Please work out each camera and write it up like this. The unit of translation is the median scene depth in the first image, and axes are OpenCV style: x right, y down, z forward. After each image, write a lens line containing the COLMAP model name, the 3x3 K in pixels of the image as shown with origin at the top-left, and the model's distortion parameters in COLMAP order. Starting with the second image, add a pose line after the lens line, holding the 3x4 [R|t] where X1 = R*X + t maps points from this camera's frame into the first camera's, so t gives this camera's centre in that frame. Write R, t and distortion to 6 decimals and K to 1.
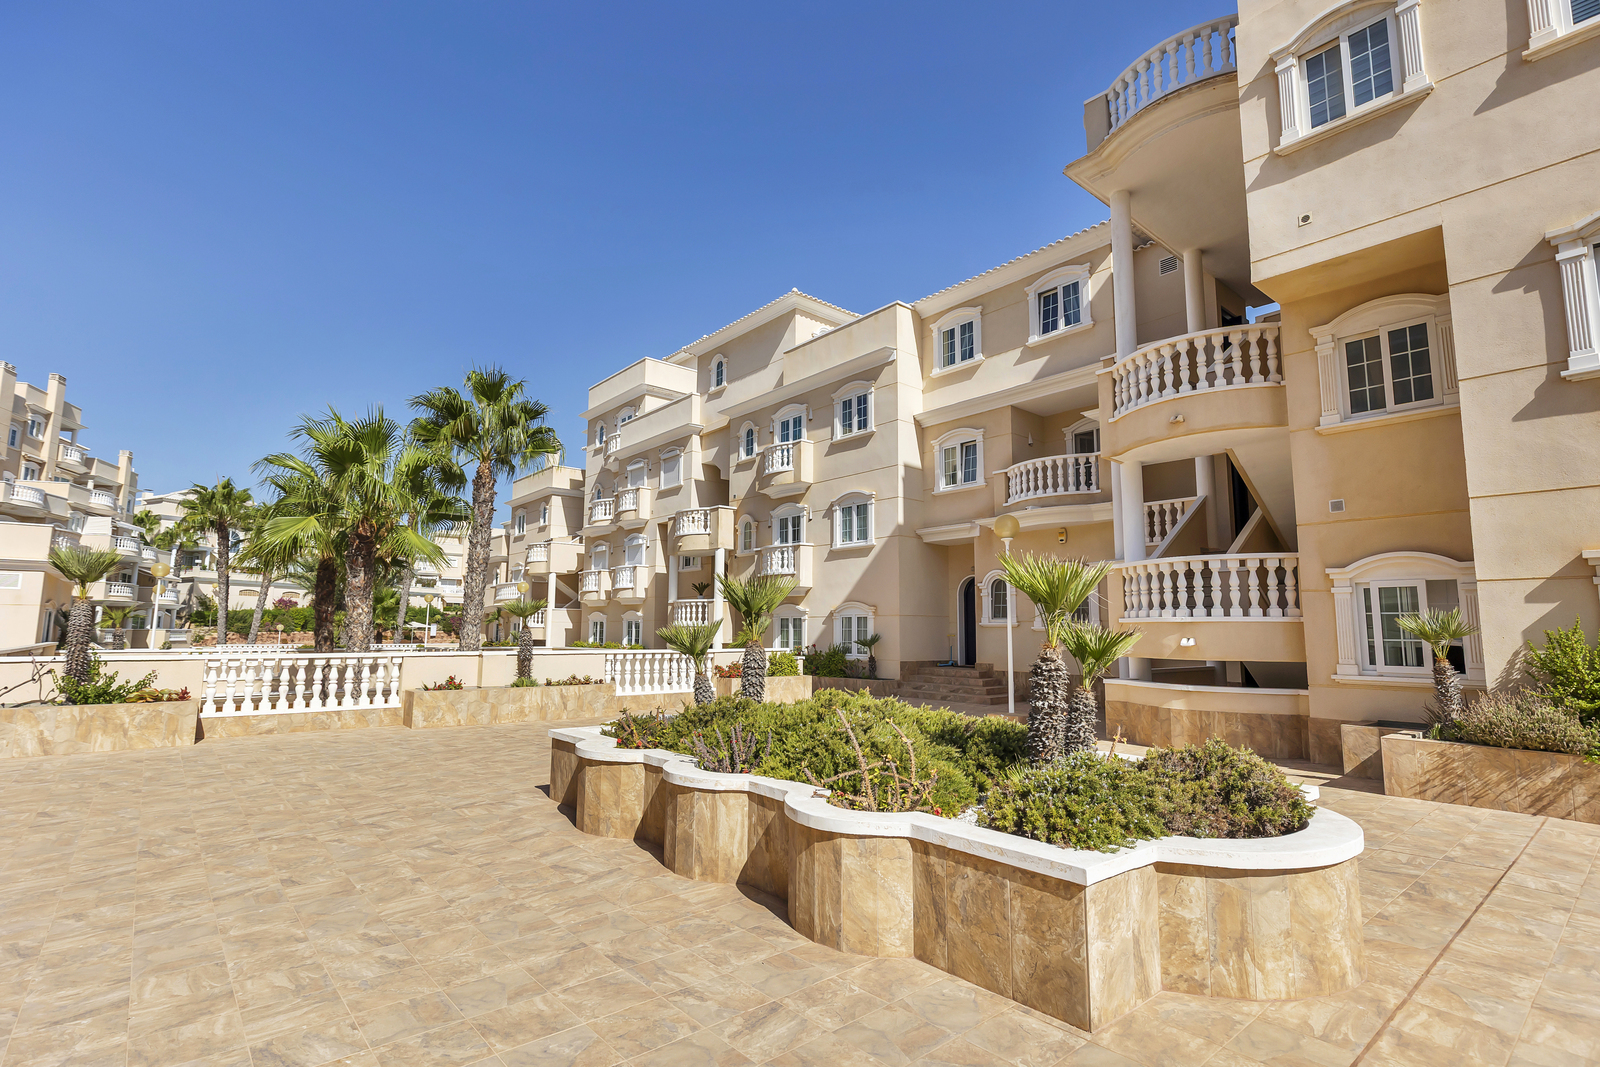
lens RADIAL K [[759.1, 0, 800.0], [0, 759.1, 533.5], [0, 0, 1]] dist [-0.001869, 0.000543]
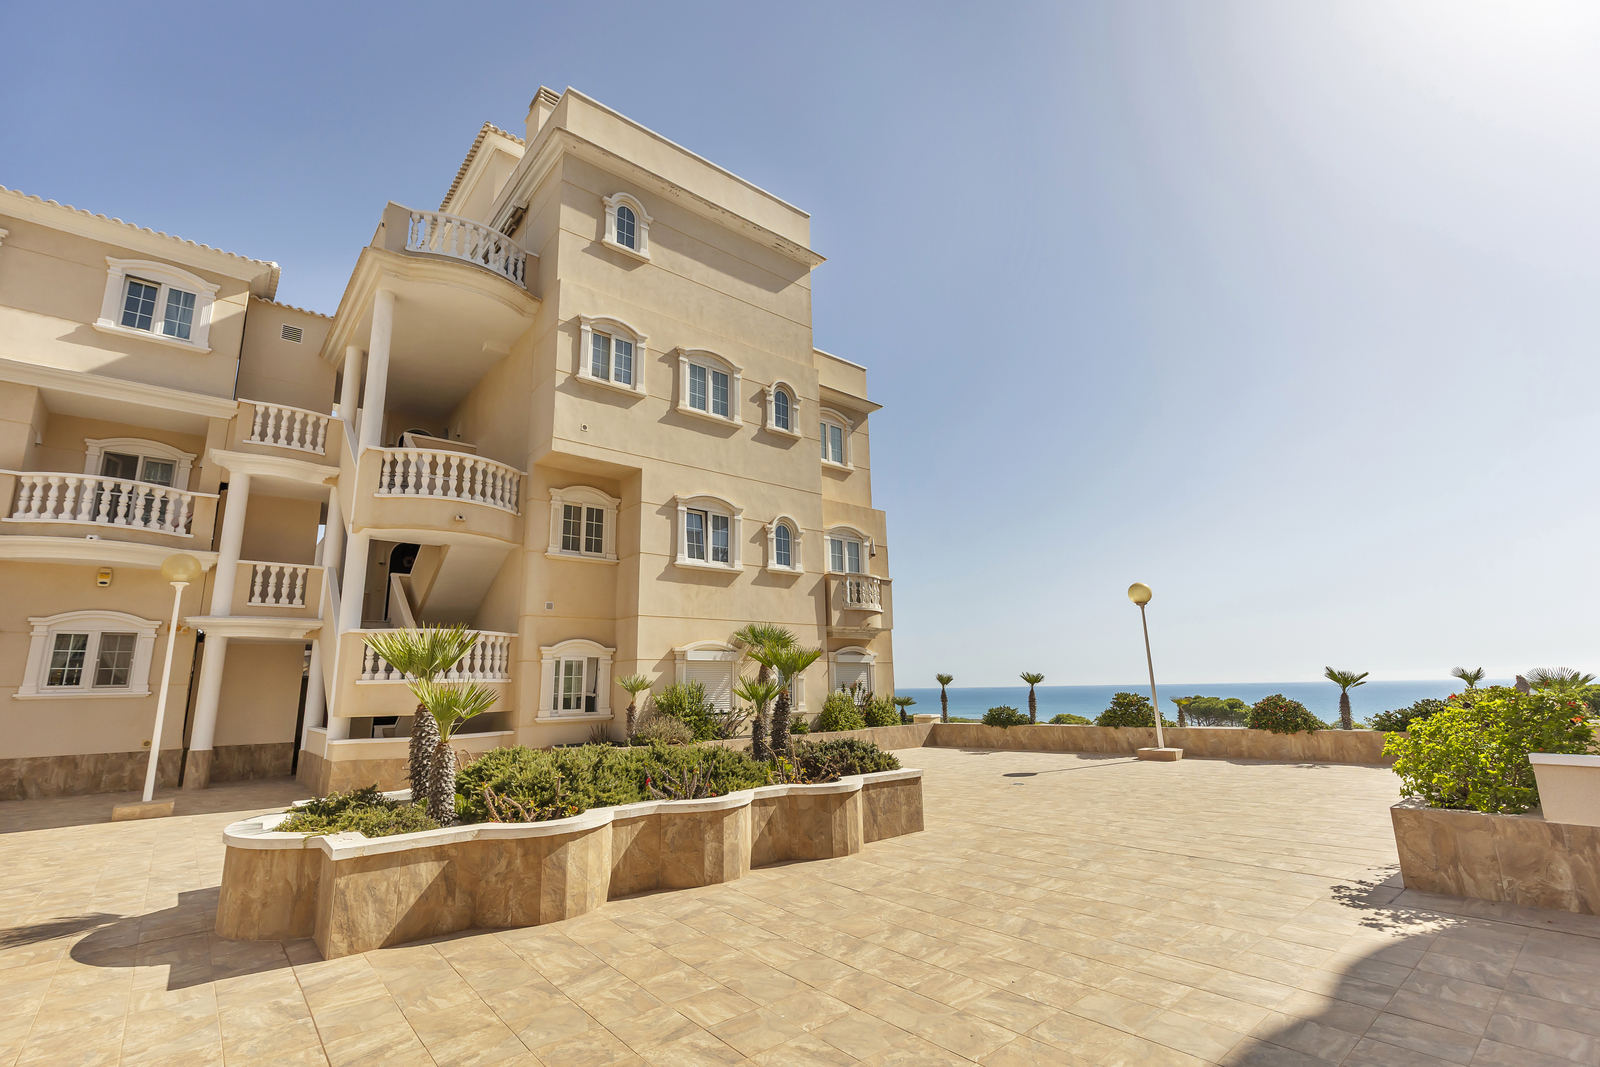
lens RADIAL K [[713.2, 0, 800.0], [0, 713.2, 533.5], [0, 0, 1]] dist [0.012546, -0.000168]
pose [[0.006294, 0.203206, 0.979116, -1.372806], [-0.109602, 0.973376, -0.201310, 0.104568], [-0.993956, -0.106046, 0.028398, 0.857638]]
